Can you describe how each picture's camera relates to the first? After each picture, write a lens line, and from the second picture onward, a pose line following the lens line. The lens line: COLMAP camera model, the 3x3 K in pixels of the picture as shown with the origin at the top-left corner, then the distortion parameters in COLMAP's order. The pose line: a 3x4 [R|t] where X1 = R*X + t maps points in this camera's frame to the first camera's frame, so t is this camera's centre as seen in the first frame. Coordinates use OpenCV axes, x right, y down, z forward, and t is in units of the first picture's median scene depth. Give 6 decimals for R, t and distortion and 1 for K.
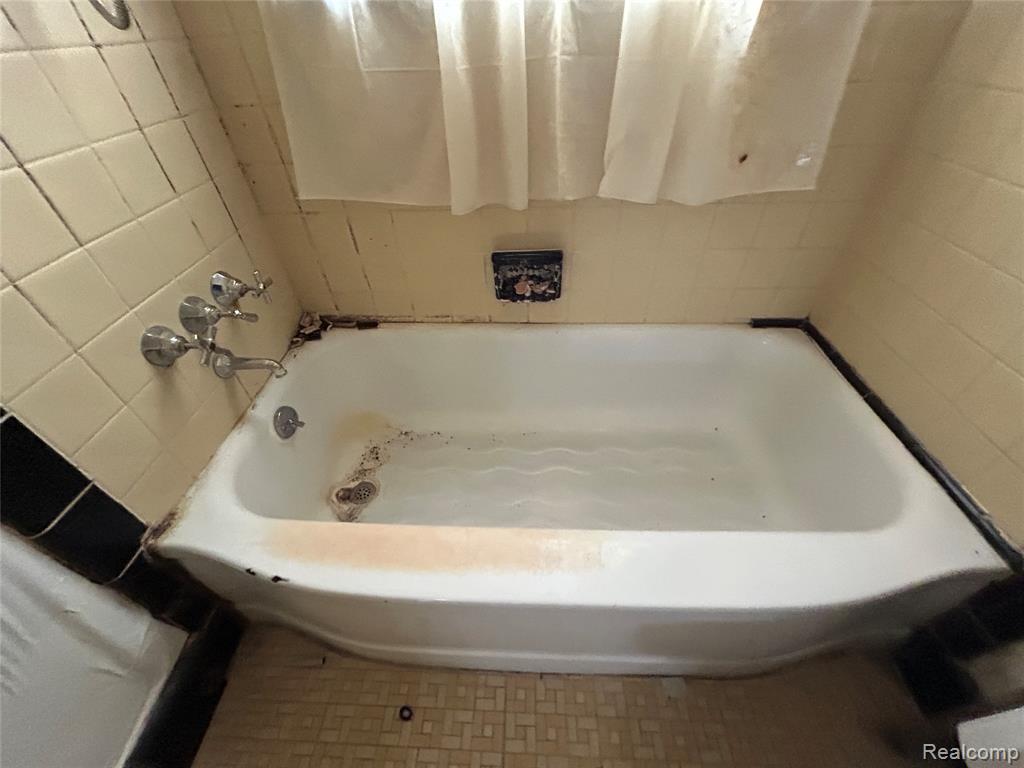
lens RADIAL K [[410.6, 0, 513.2], [0, 410.6, 387.8], [0, 0, 1]] dist [0.000163, -0.000272]
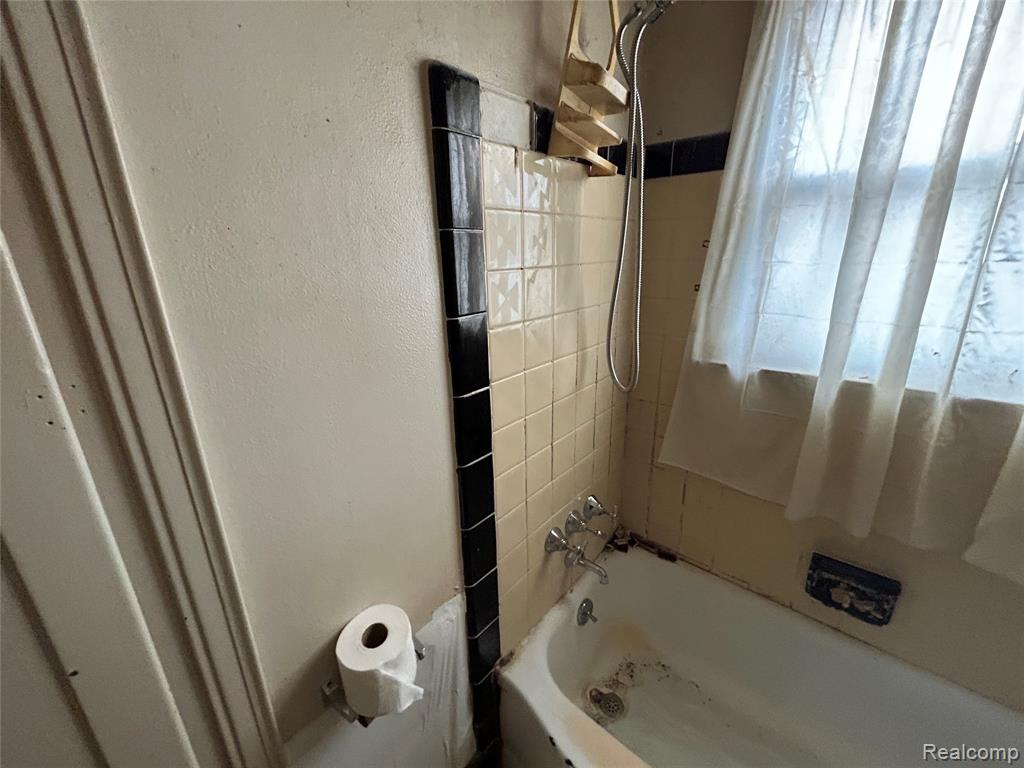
lens RADIAL K [[410.6, 0, 510.2], [0, 410.6, 387.2], [0, 0, 1]] dist [0.000163, -0.000272]
pose [[0.785835, 0.201691, -0.584623, -0.130214], [-0.417098, 0.870811, -0.260227, -0.091629], [0.456611, 0.448341, 0.768438, -0.377359]]
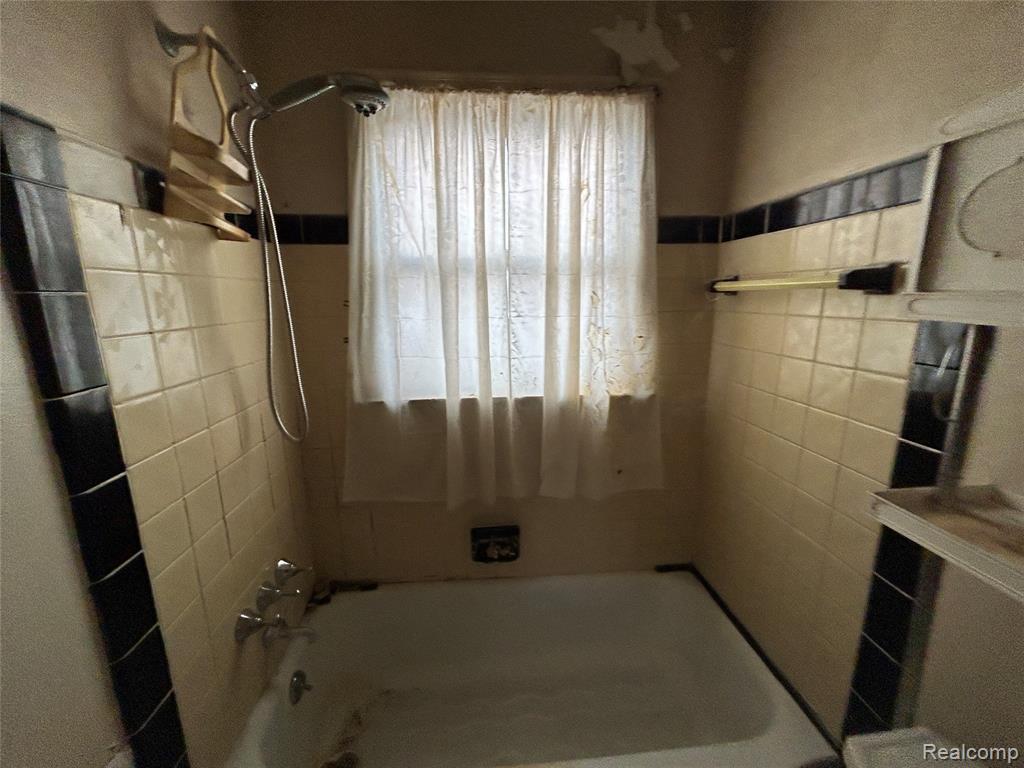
lens RADIAL K [[410.6, 0, 507.0], [0, 410.6, 382.6], [0, 0, 1]] dist [0.000163, -0.000272]
pose [[0.992628, -0.004875, 0.121103, -0.093847], [0.066219, 0.858692, -0.508196, -0.026713], [-0.101513, 0.512469, 0.852684, -0.491544]]
